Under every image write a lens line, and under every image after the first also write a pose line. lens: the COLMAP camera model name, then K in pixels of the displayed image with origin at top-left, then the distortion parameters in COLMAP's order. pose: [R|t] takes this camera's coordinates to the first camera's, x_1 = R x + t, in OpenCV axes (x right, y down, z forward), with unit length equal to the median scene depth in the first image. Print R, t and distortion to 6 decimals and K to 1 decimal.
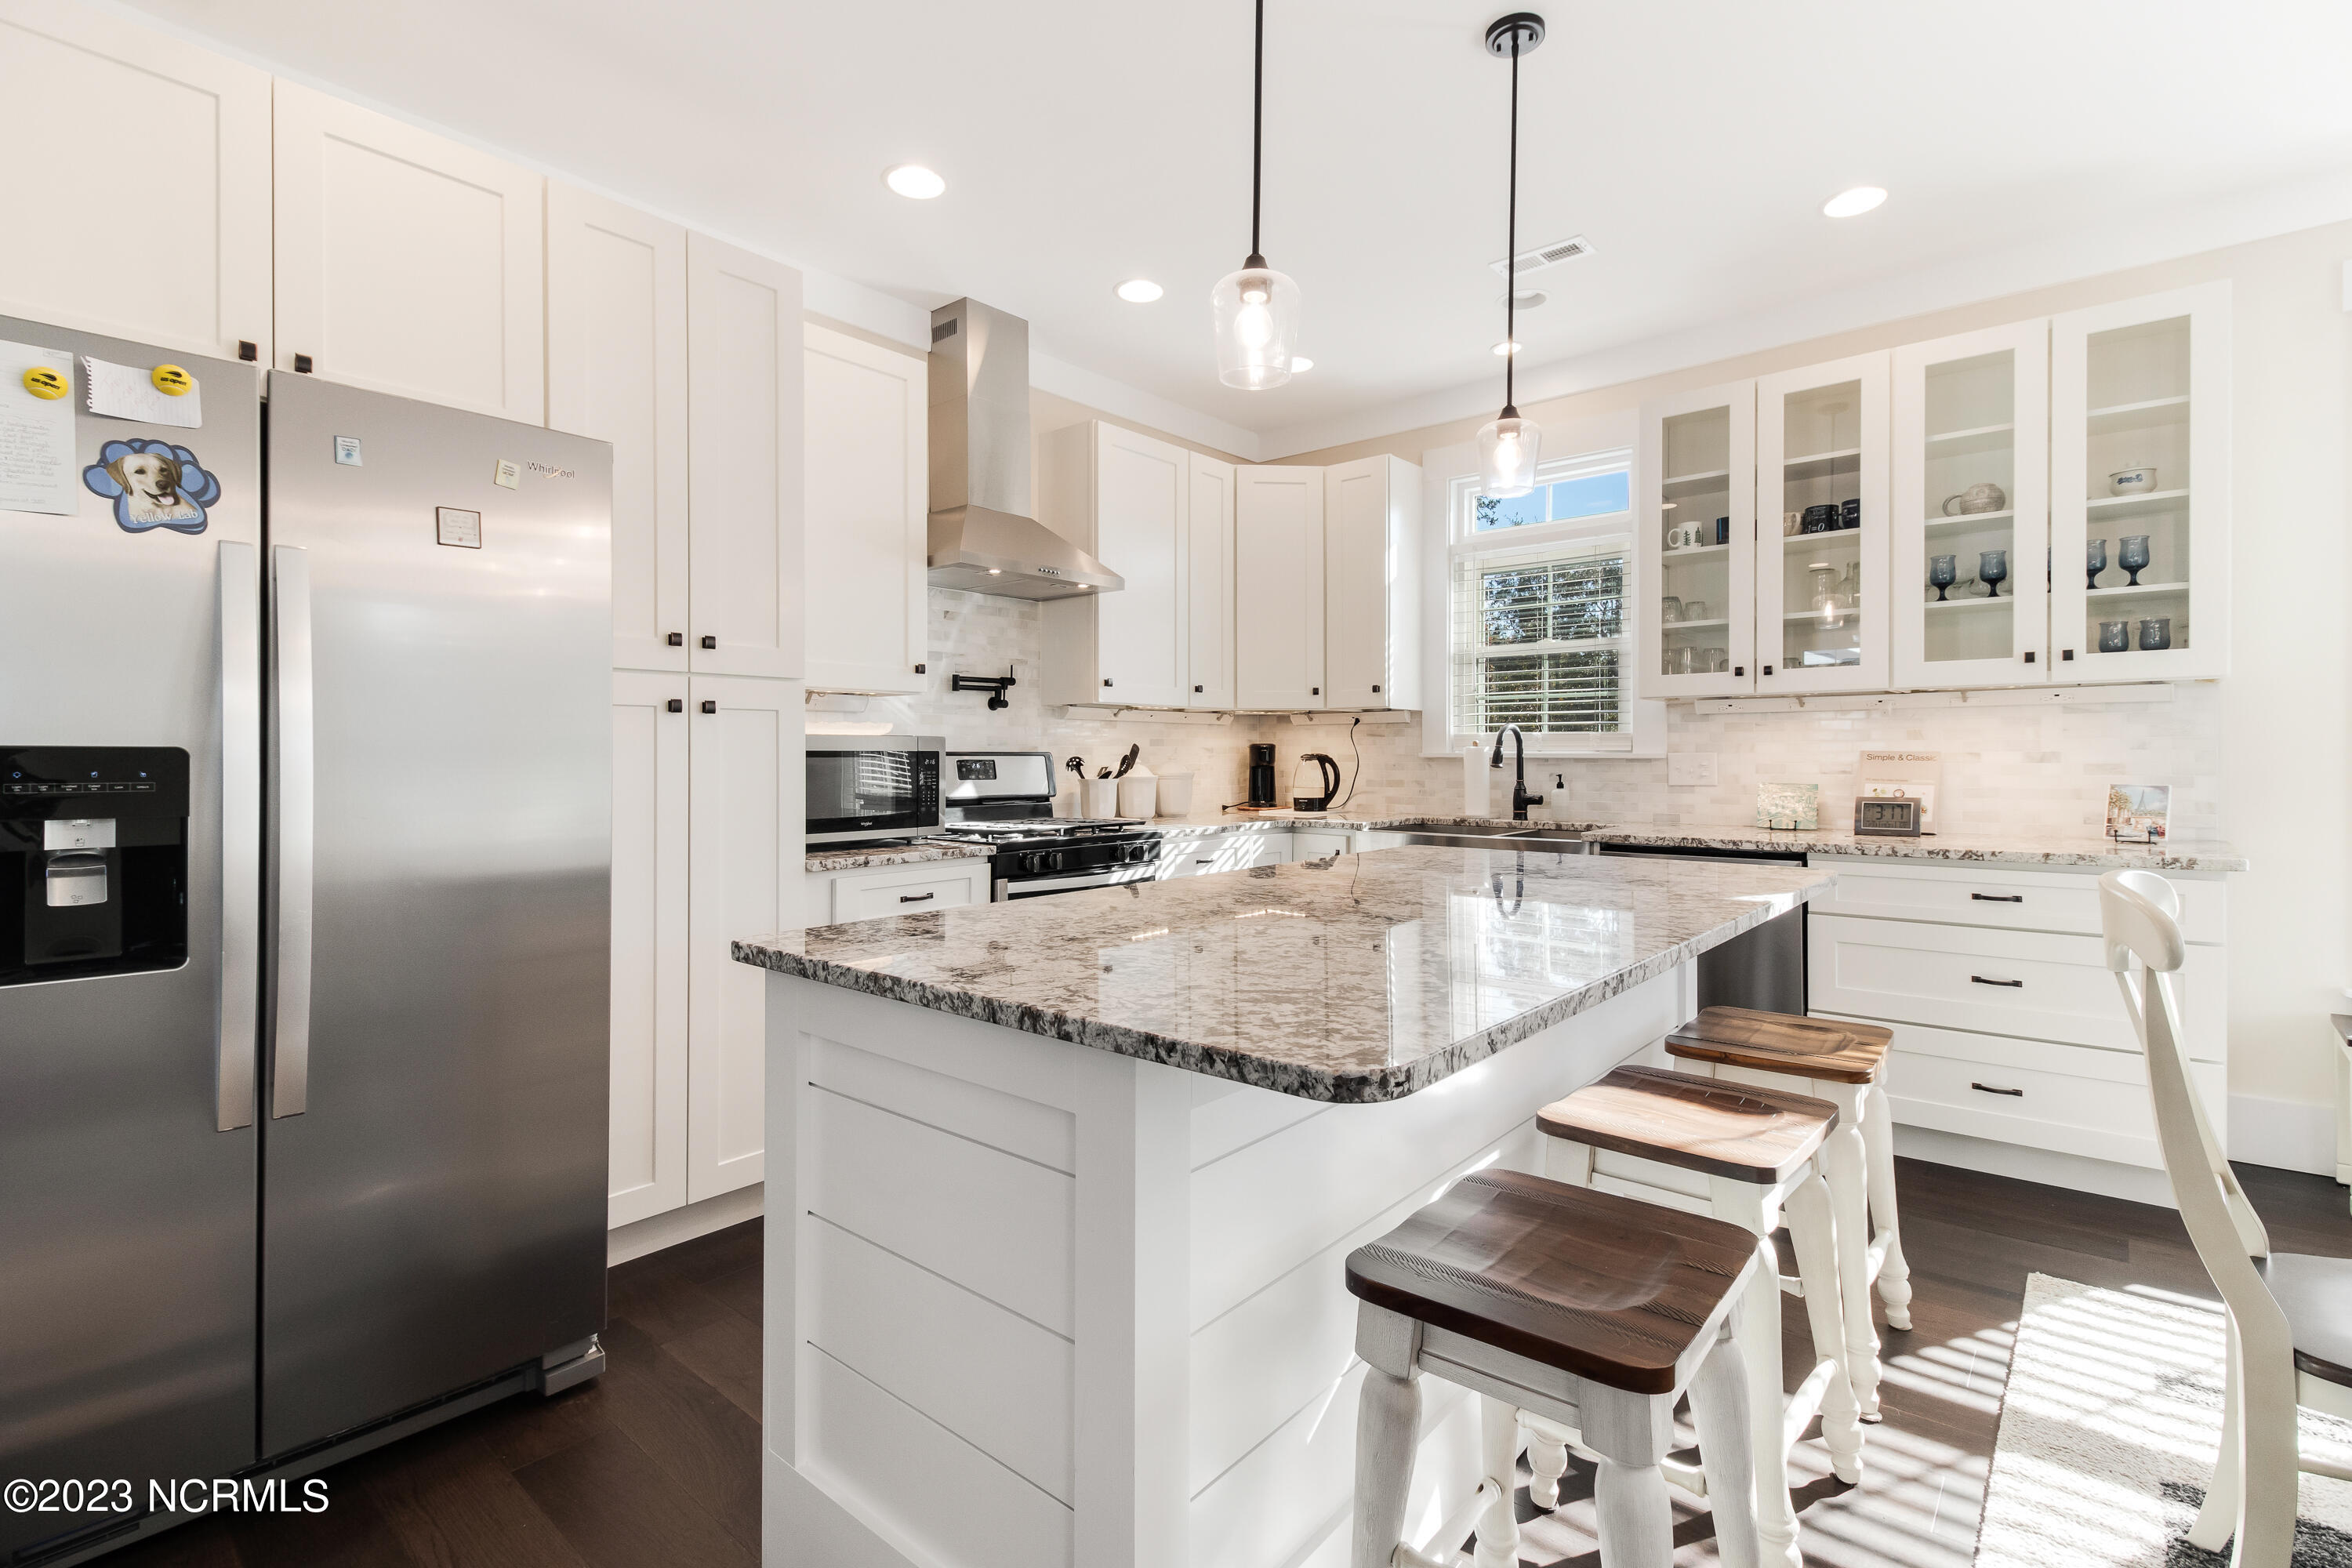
lens RADIAL K [[1072.4, 0, 1186.7], [0, 1072.4, 763.6], [0, 0, 1]] dist [0.003207, -0.000946]
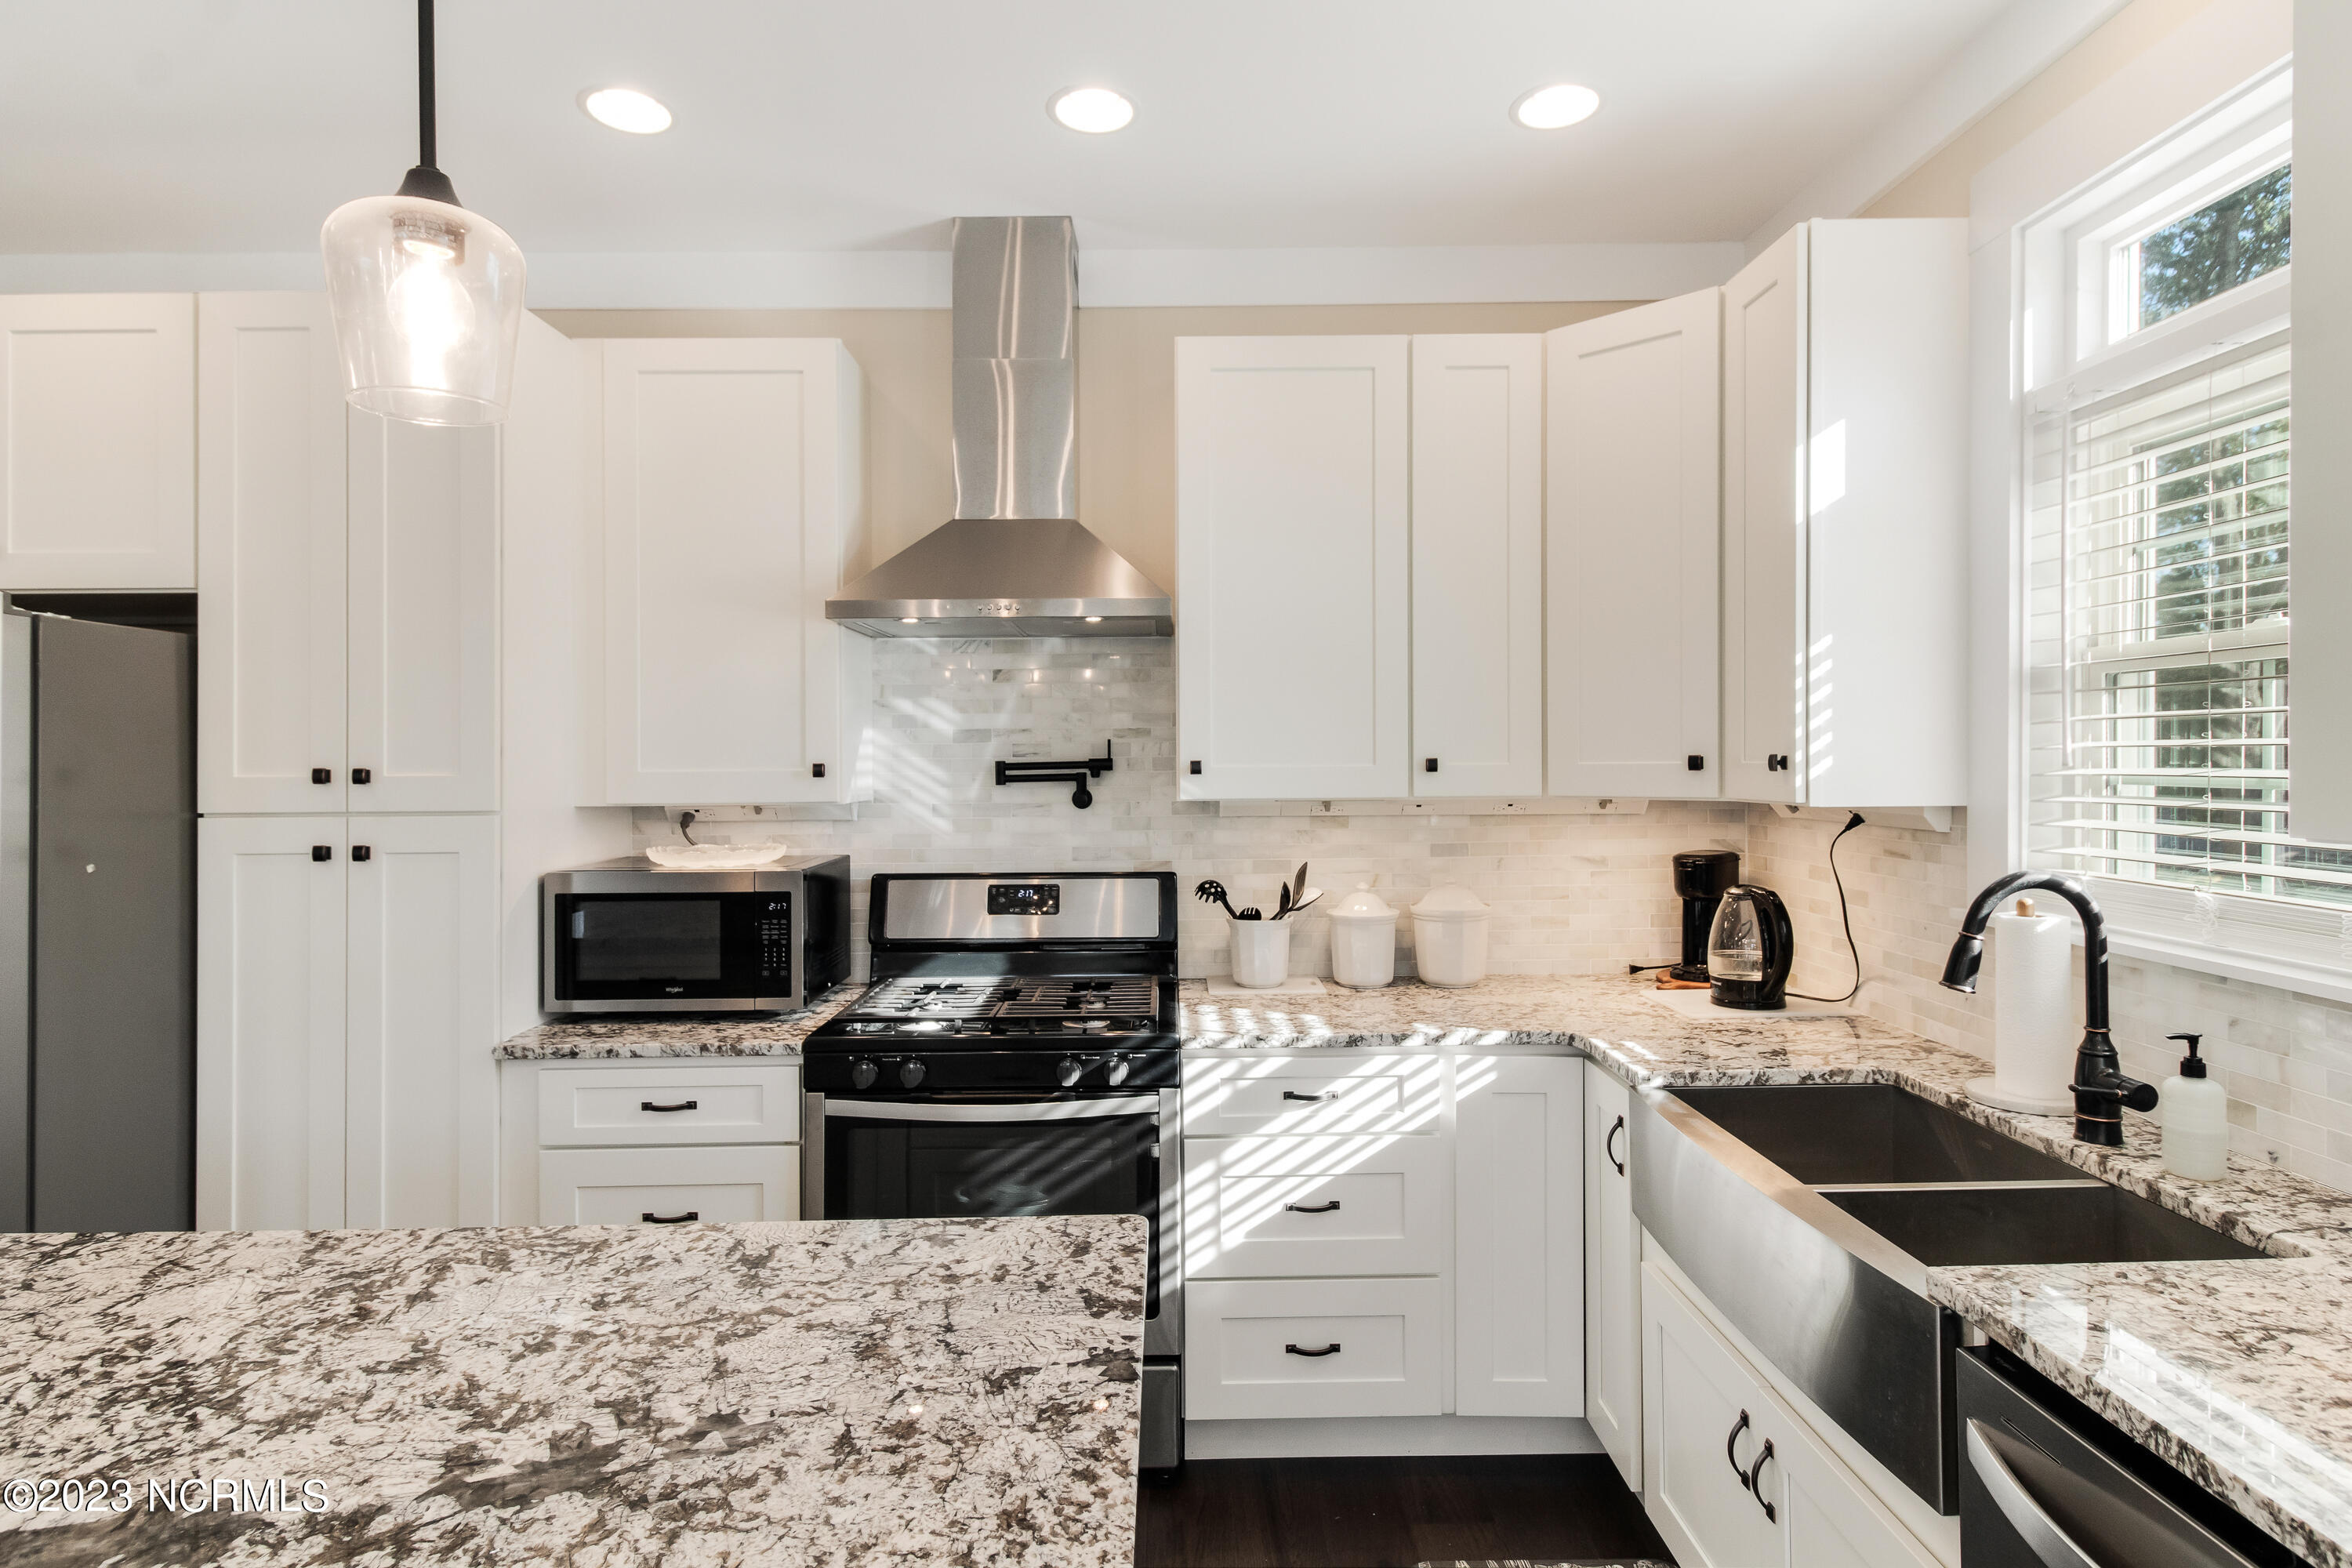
lens RADIAL K [[1260.6, 0, 1191.6], [0, 1260.6, 766.8], [0, 0, 1]] dist [0.019653, -0.000175]
pose [[0.657697, 0.000991, -0.753282, 0.485975], [0.000083, 0.999999, 0.001388, -0.080935], [0.753282, -0.000975, 0.657697, 0.557782]]
